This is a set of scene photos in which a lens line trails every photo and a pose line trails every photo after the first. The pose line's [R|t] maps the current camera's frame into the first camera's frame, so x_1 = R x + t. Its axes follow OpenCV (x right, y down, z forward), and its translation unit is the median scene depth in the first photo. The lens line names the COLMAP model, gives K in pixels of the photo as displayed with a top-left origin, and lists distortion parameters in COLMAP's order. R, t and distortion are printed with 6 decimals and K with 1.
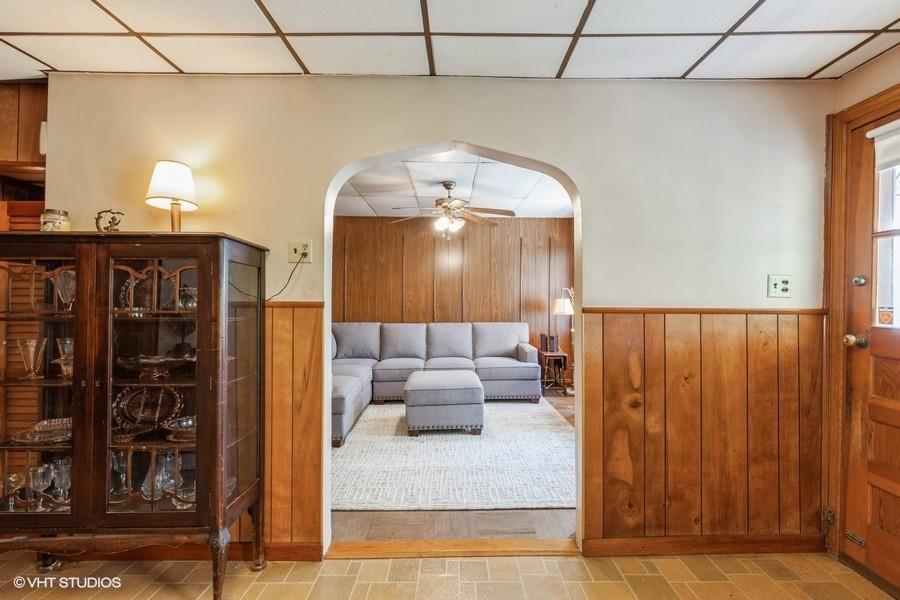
lens RADIAL K [[409.5, 0, 451.9], [0, 409.5, 297.0], [0, 0, 1]] dist [0.011771, -0.000007]
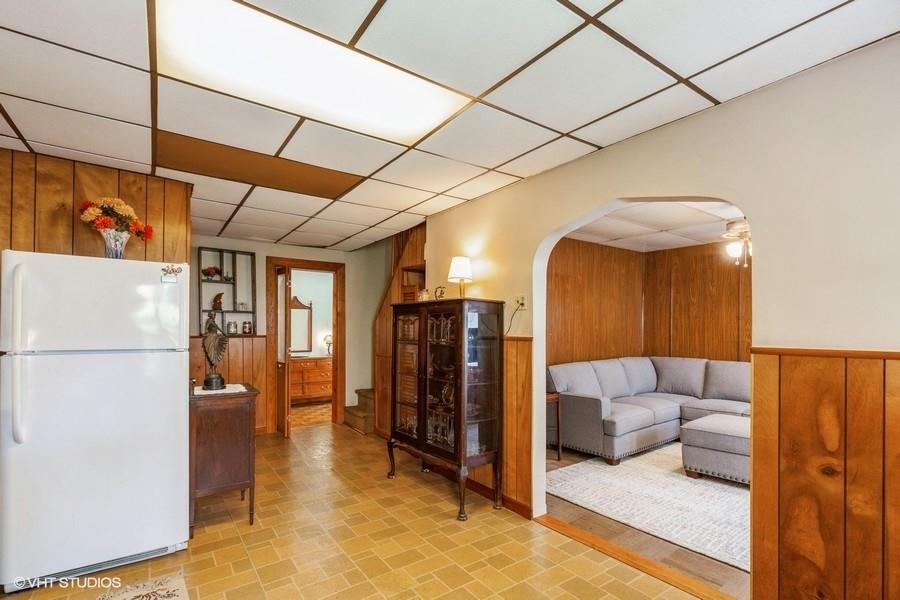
lens RADIAL K [[413.6, 0, 440.7], [0, 413.6, 325.5], [0, 0, 1]] dist [0.002532, 0.000017]
pose [[0.582941, -0.009574, -0.812458, 0.659962], [0.002448, 0.999947, -0.010027, -0.015189], [0.812511, 0.003857, 0.582934, -0.082692]]
